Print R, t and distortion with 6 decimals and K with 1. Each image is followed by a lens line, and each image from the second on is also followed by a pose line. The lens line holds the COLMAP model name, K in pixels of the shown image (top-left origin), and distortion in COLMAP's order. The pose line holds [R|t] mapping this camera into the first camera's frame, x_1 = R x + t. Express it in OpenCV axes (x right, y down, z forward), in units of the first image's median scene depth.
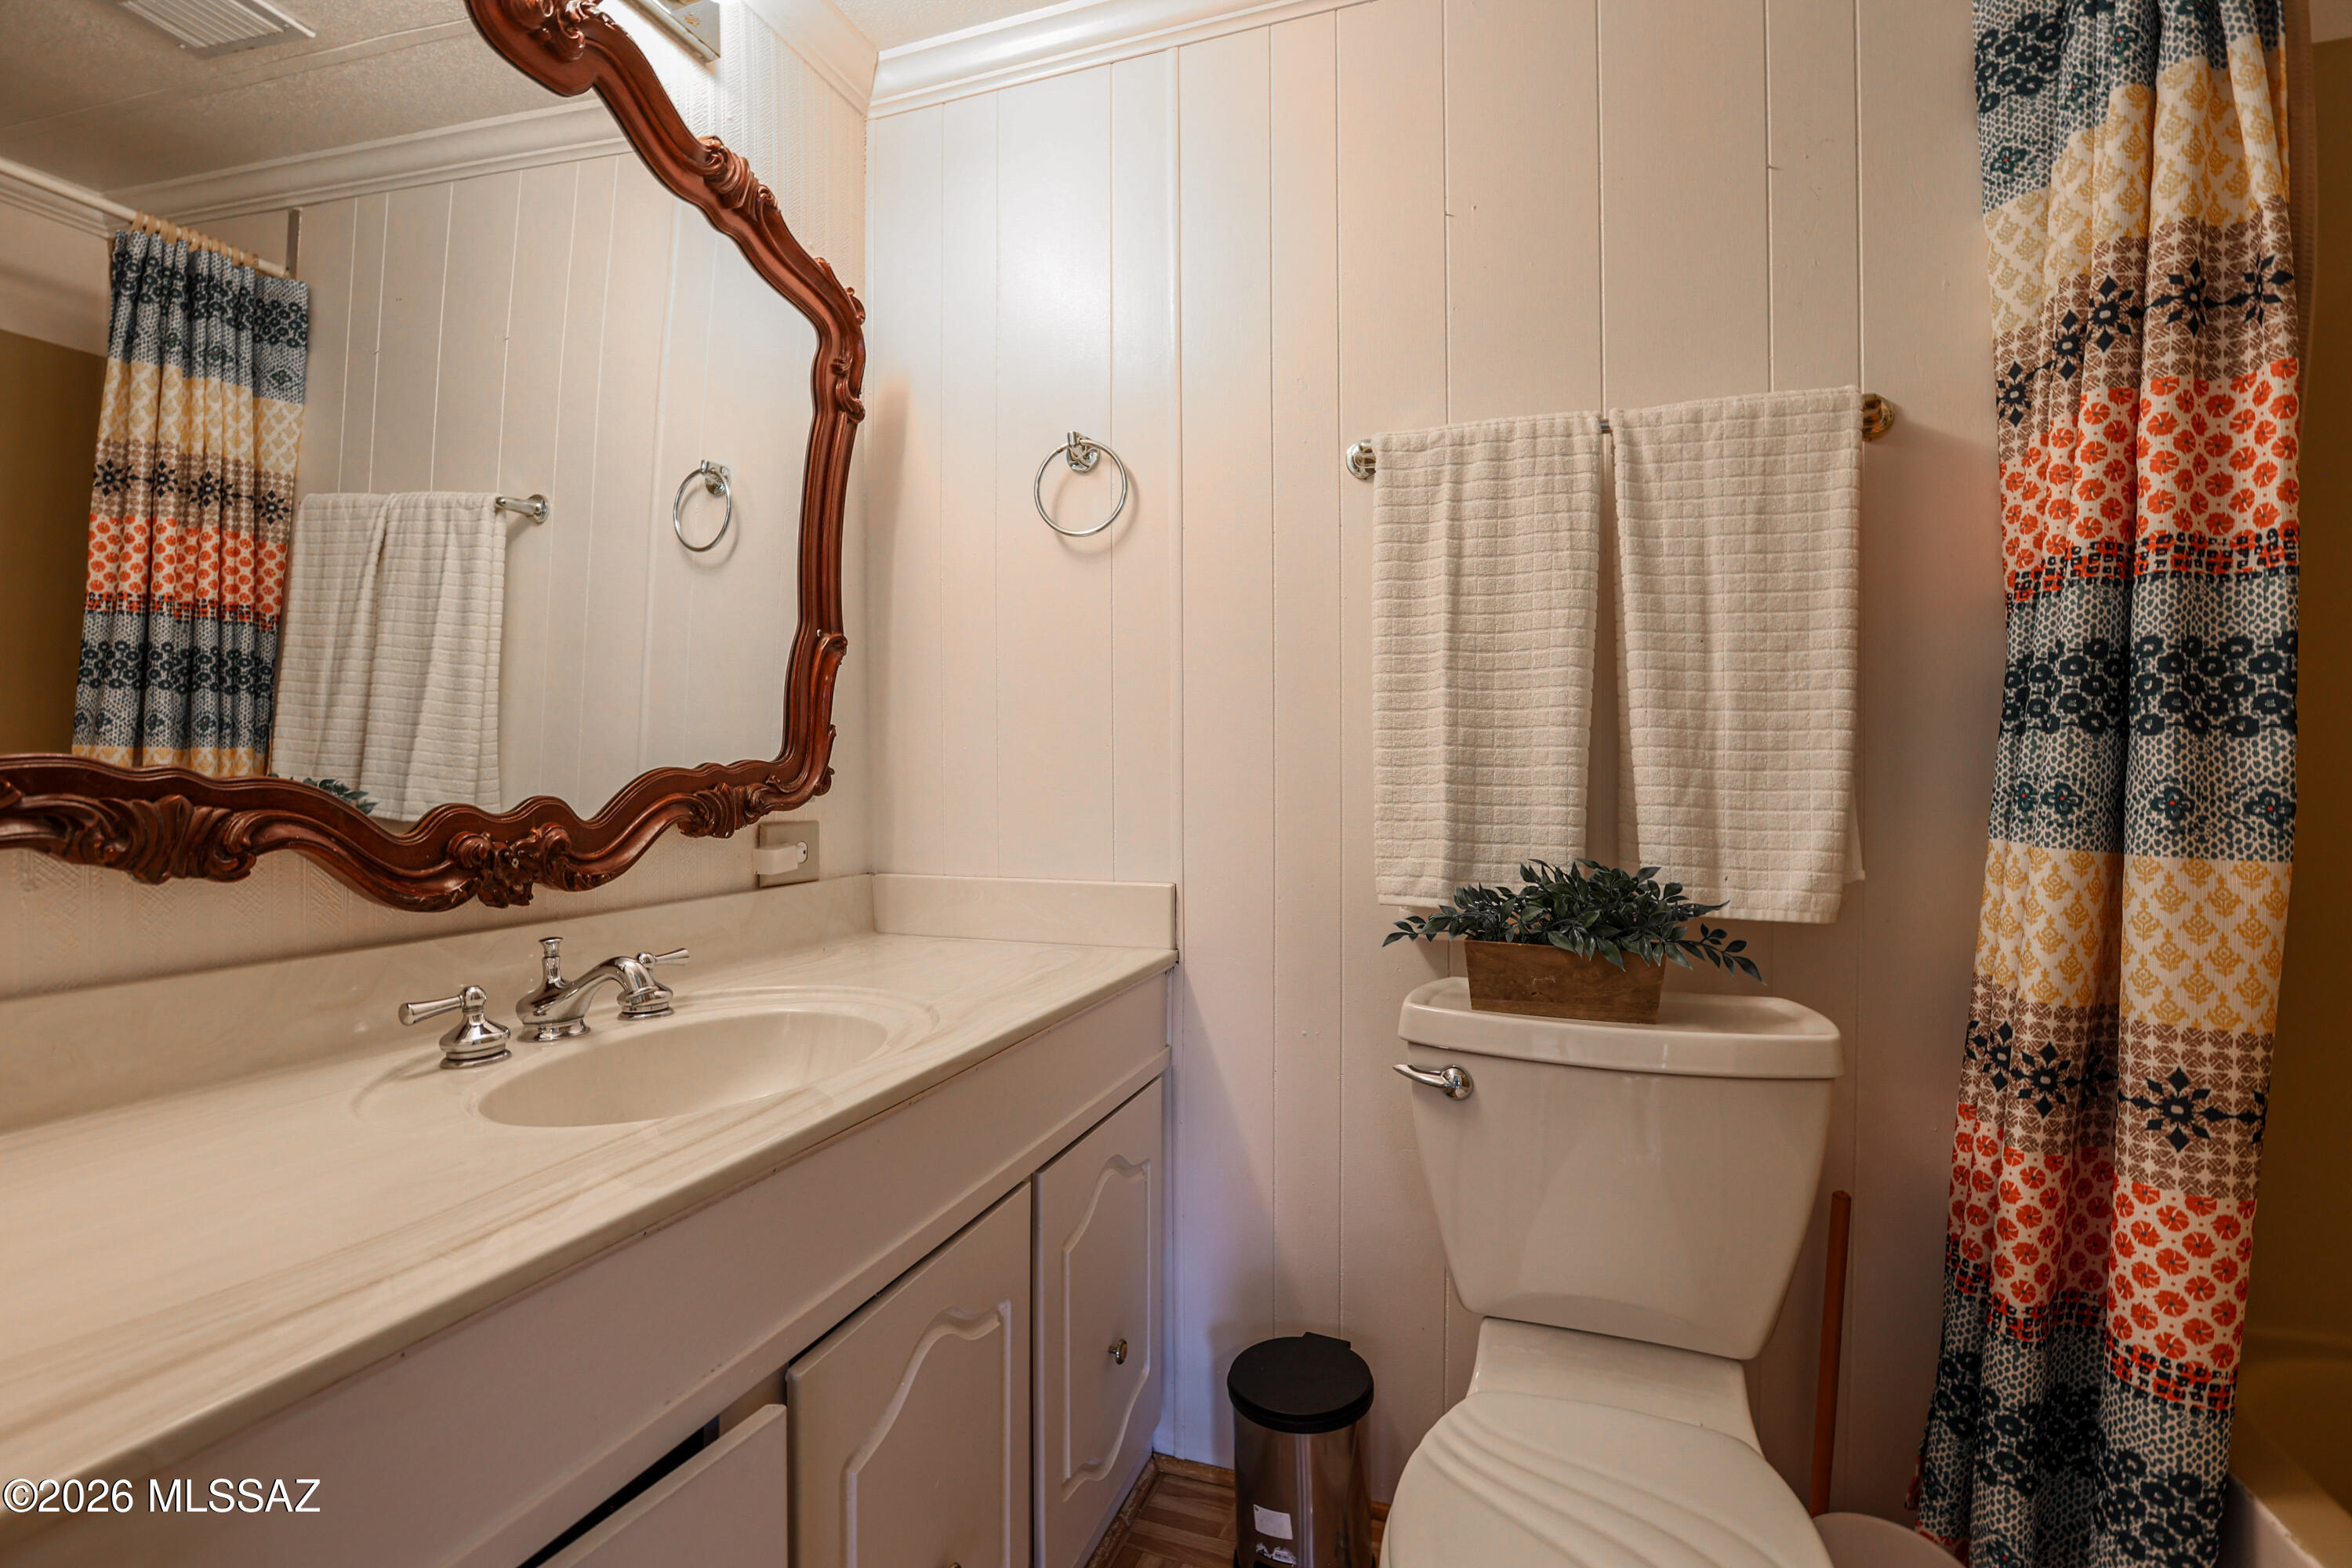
lens RADIAL K [[1069.8, 0, 1188.6], [0, 1069.8, 781.7], [0, 0, 1]] dist [-0.055721, 0.019947]
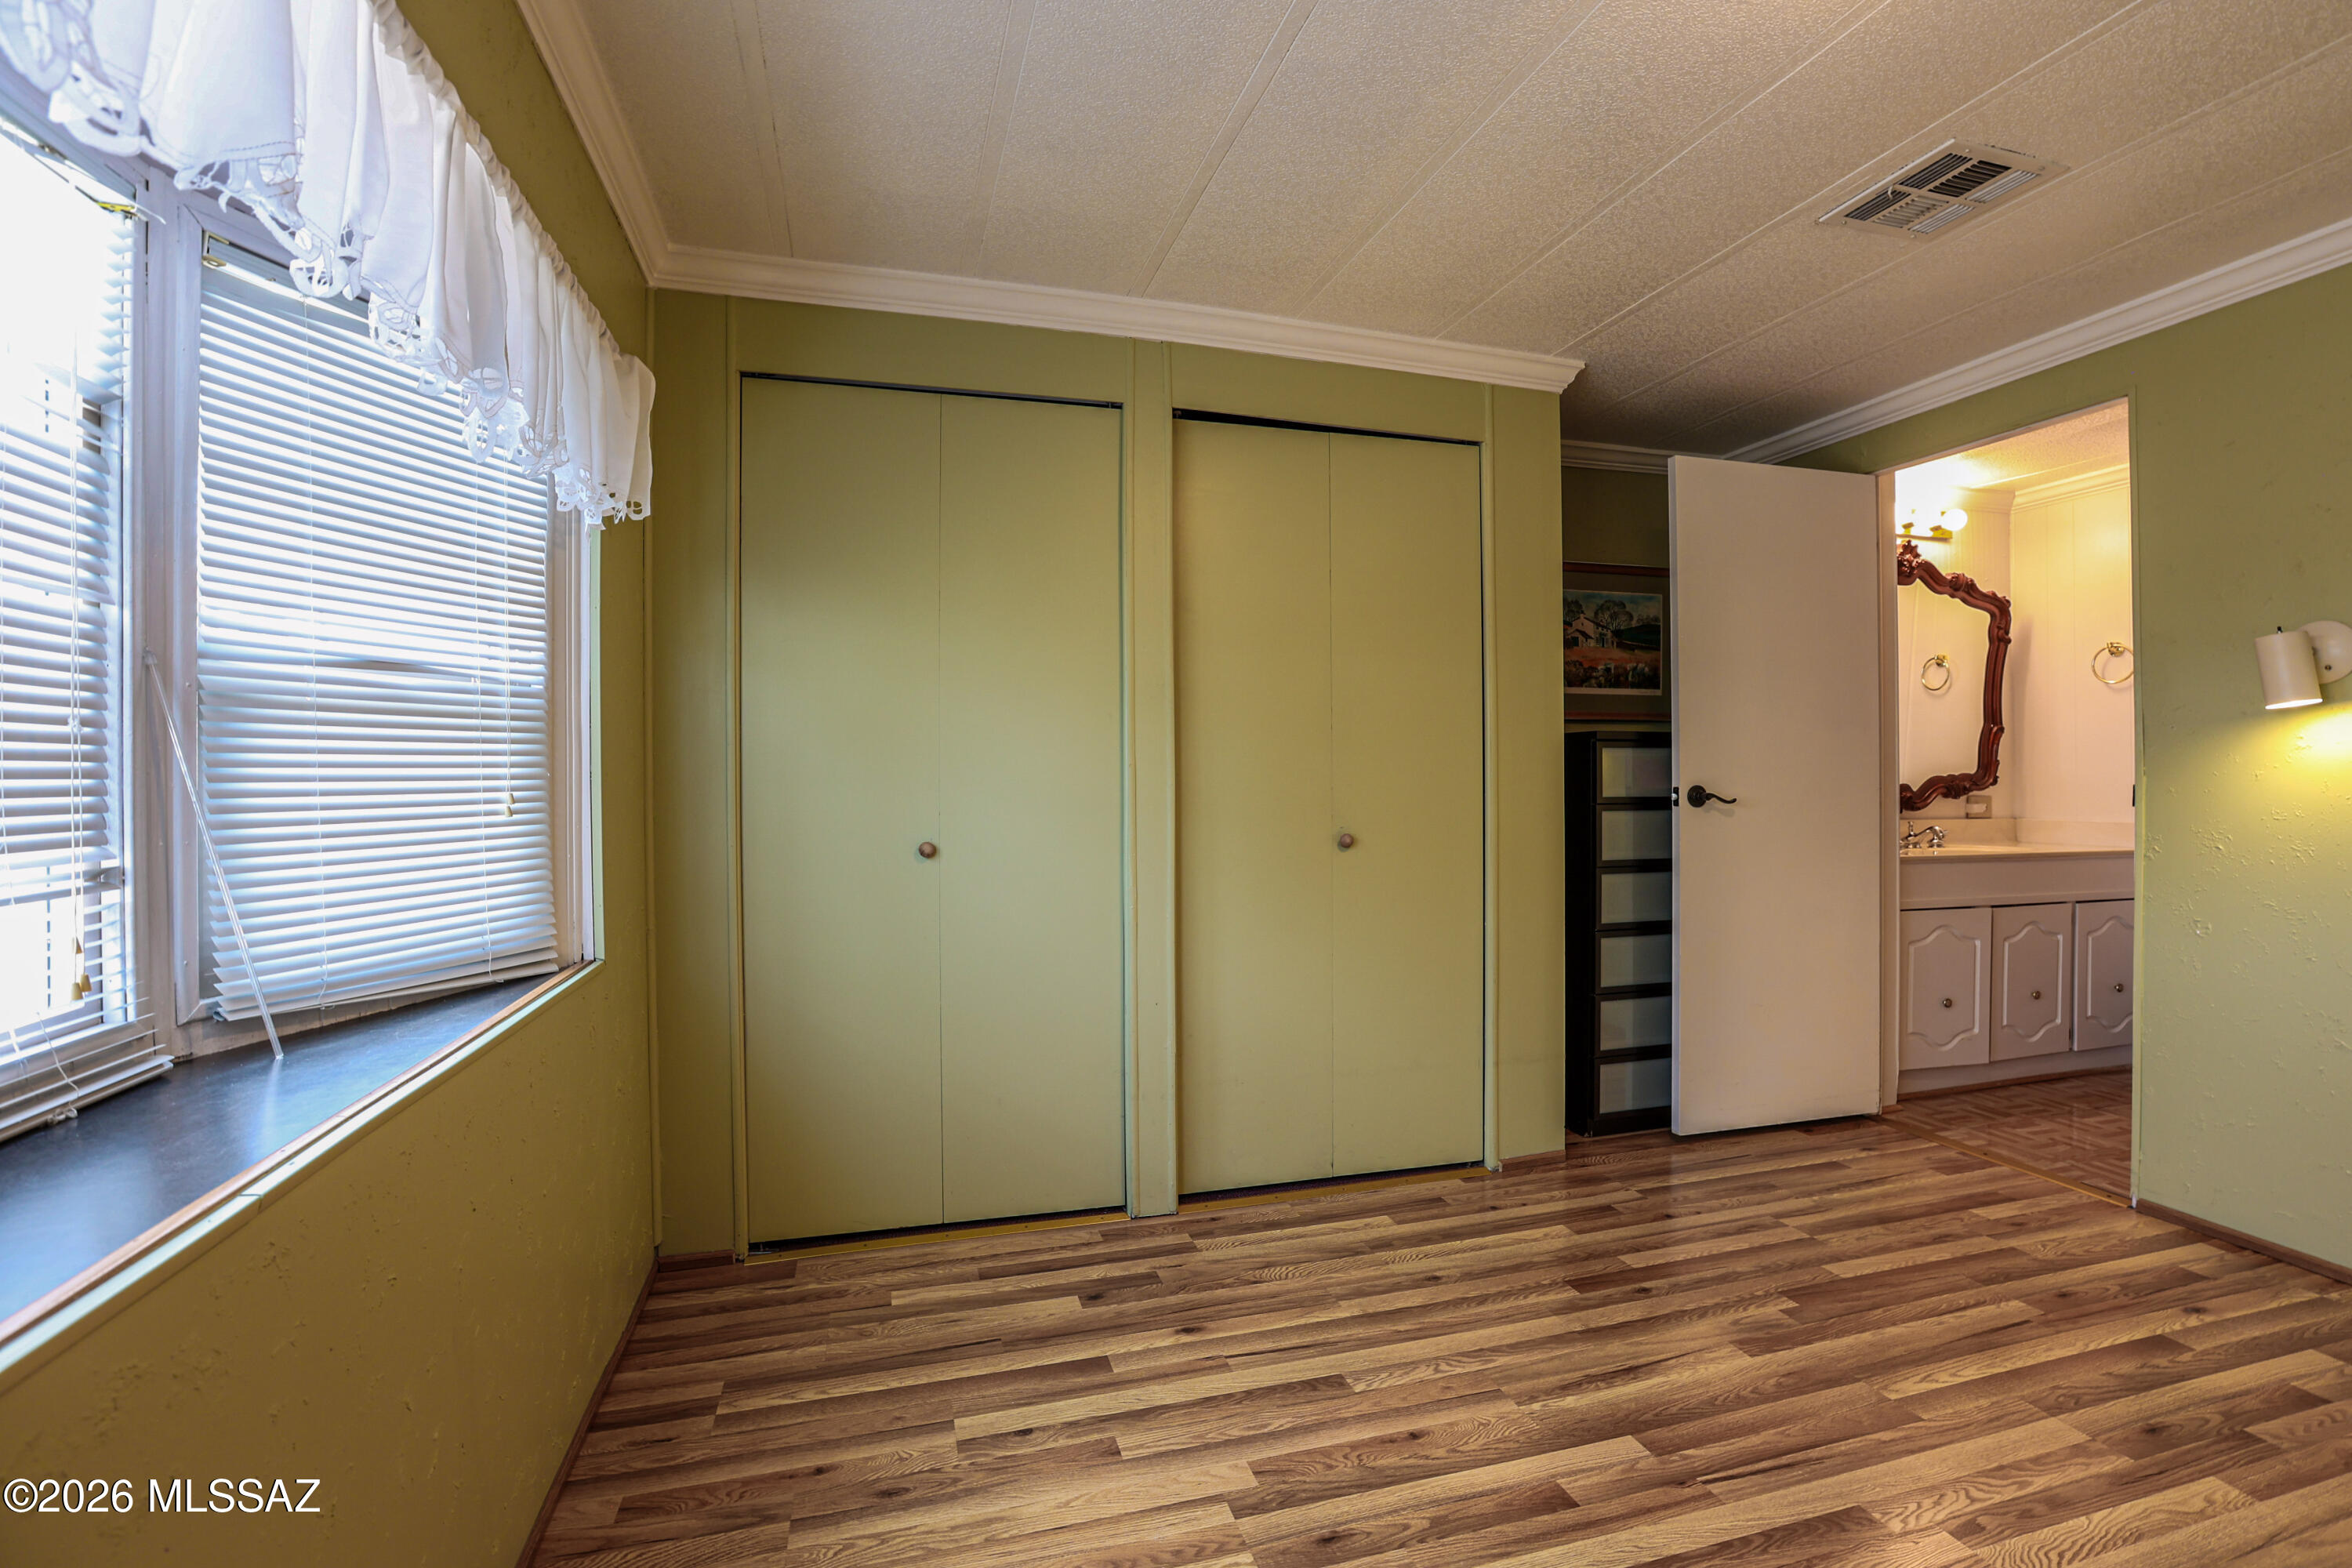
lens RADIAL K [[1068.1, 0, 1173.3], [0, 1068.1, 772.6], [0, 0, 1]] dist [-0.051514, 0.014396]
pose [[0.567493, -0.000702, -0.823378, 0.658077], [-0.007891, 0.999949, -0.006291, 0.012521], [0.823340, 0.010067, 0.567459, -2.250596]]
